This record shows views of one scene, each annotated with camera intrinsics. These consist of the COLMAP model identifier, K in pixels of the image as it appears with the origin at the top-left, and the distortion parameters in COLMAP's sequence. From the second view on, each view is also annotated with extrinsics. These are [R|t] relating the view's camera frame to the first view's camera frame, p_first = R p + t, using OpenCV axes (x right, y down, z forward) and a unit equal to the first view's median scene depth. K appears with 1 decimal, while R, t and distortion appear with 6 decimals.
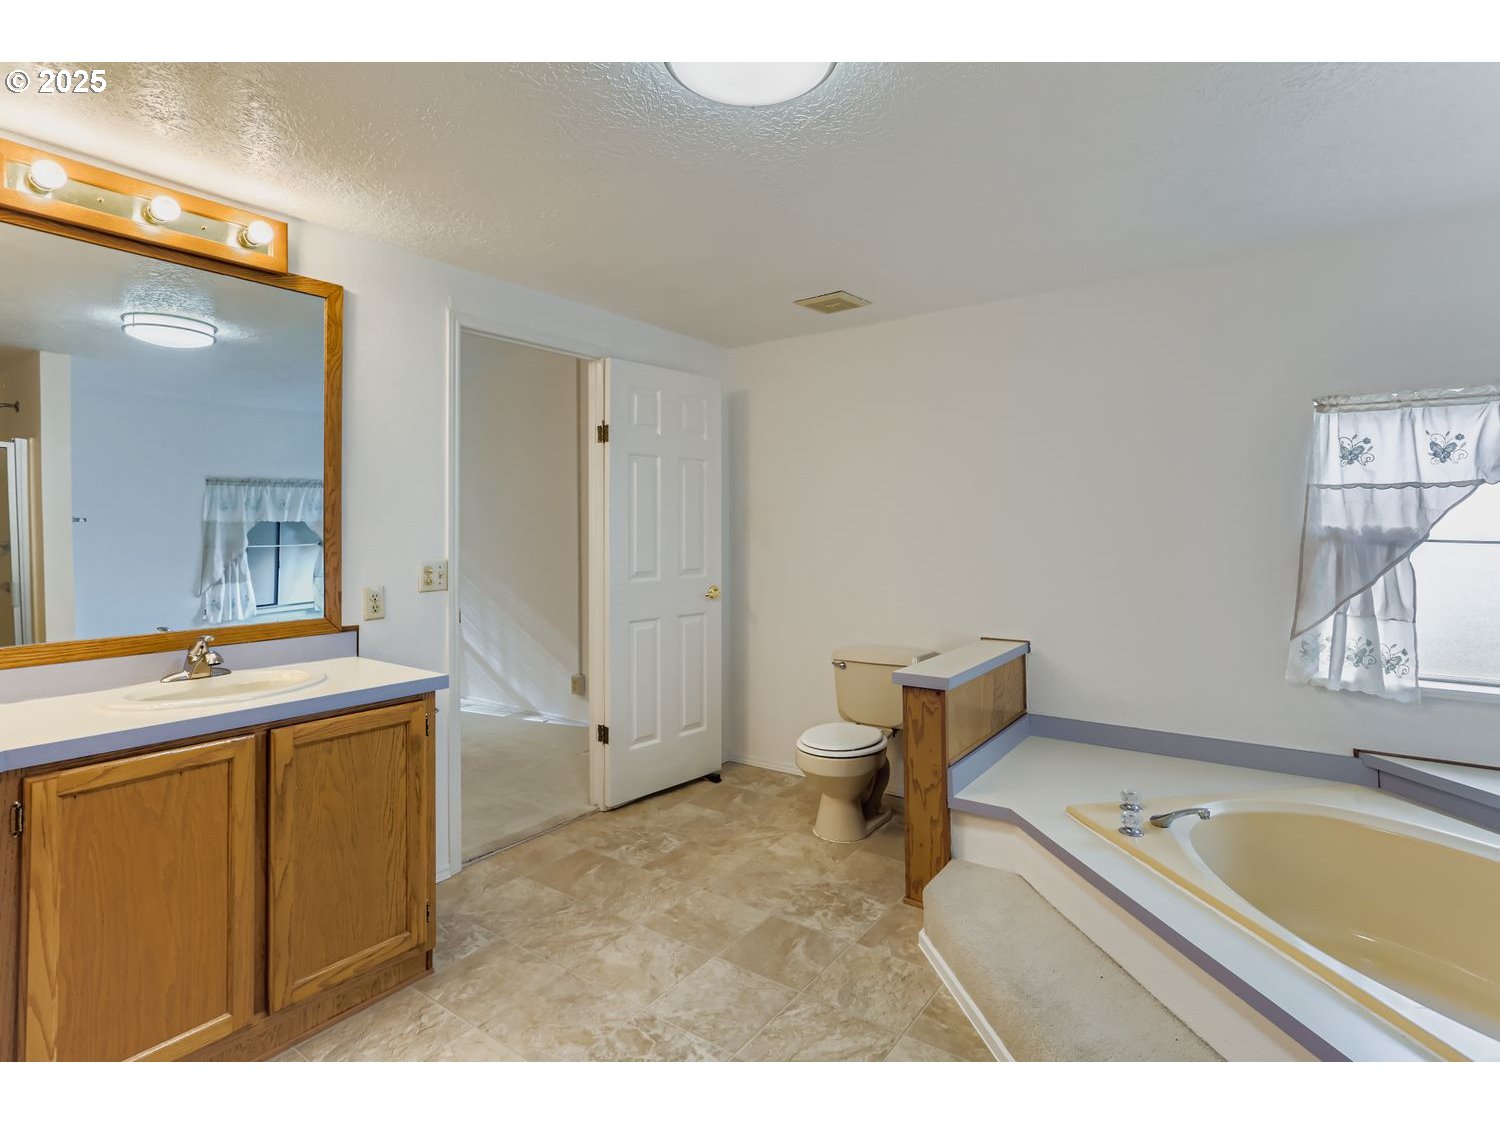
lens RADIAL K [[738.2, 0, 750.6], [0, 738.2, 554.6], [0, 0, 1]] dist [-0.012885, 0.000418]
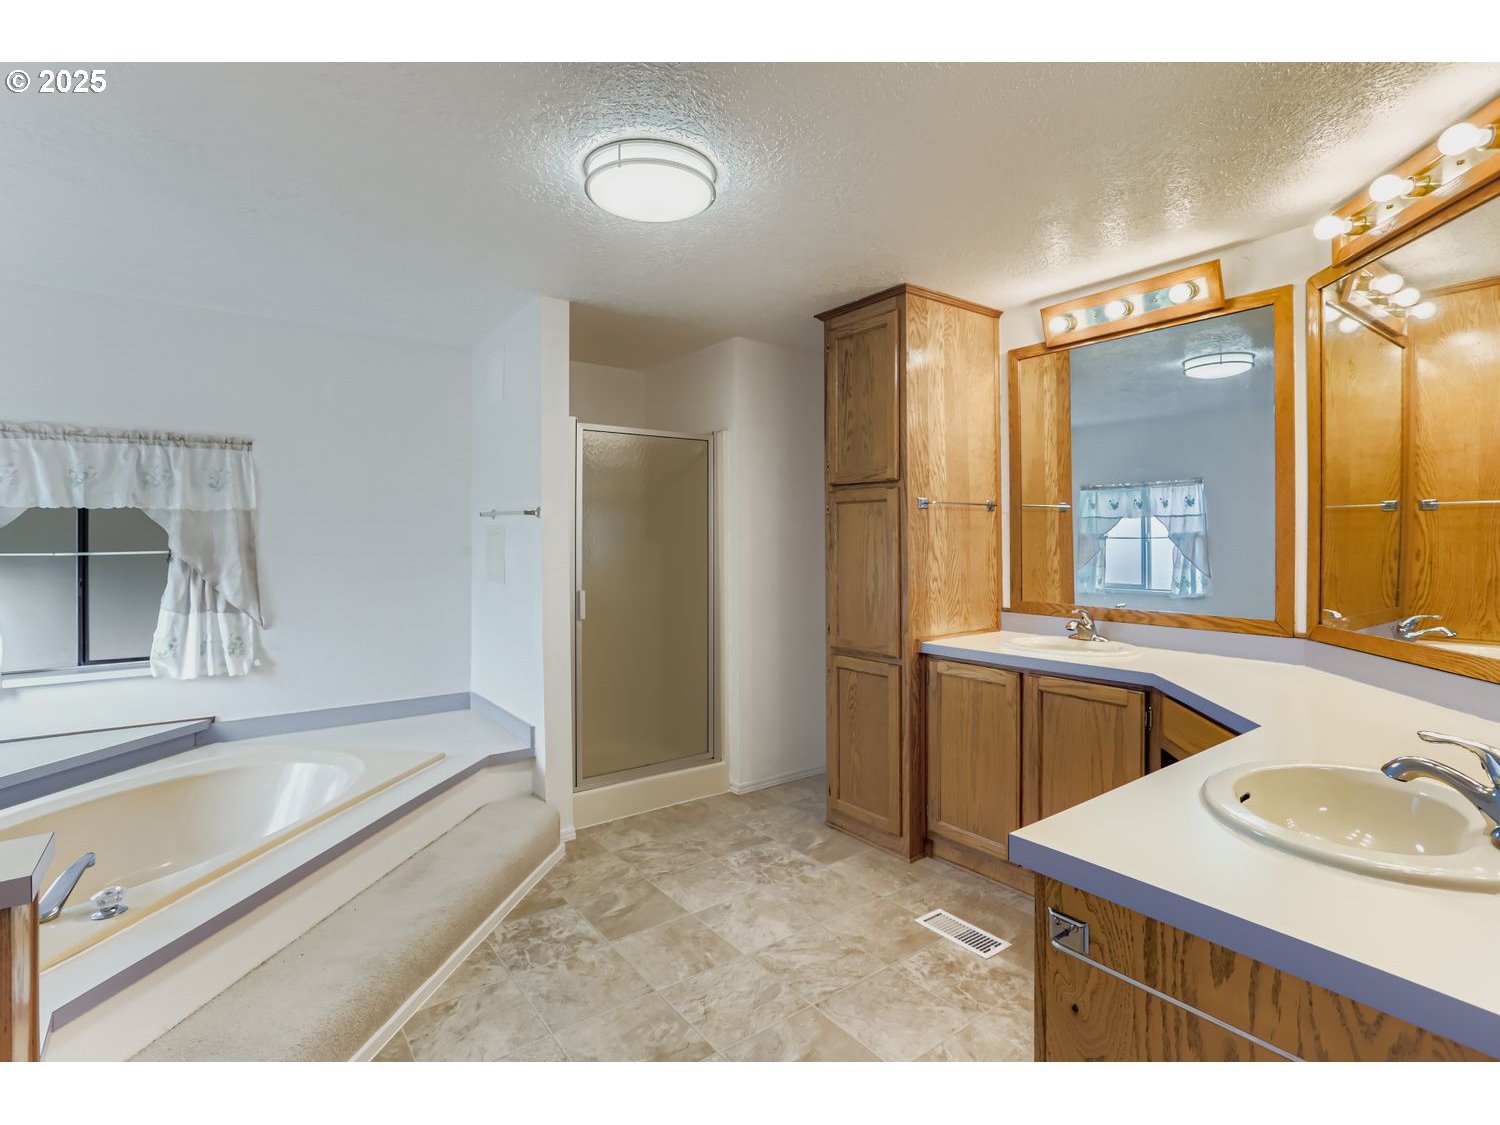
lens RADIAL K [[738.2, 0, 750.6], [0, 738.2, 554.6], [0, 0, 1]] dist [-0.012885, 0.000418]
pose [[-0.954329, -0.003948, 0.298730, -0.442045], [0.008306, 0.999176, 0.039739, -0.045444], [-0.298641, 0.040406, -0.953510, 1.904773]]
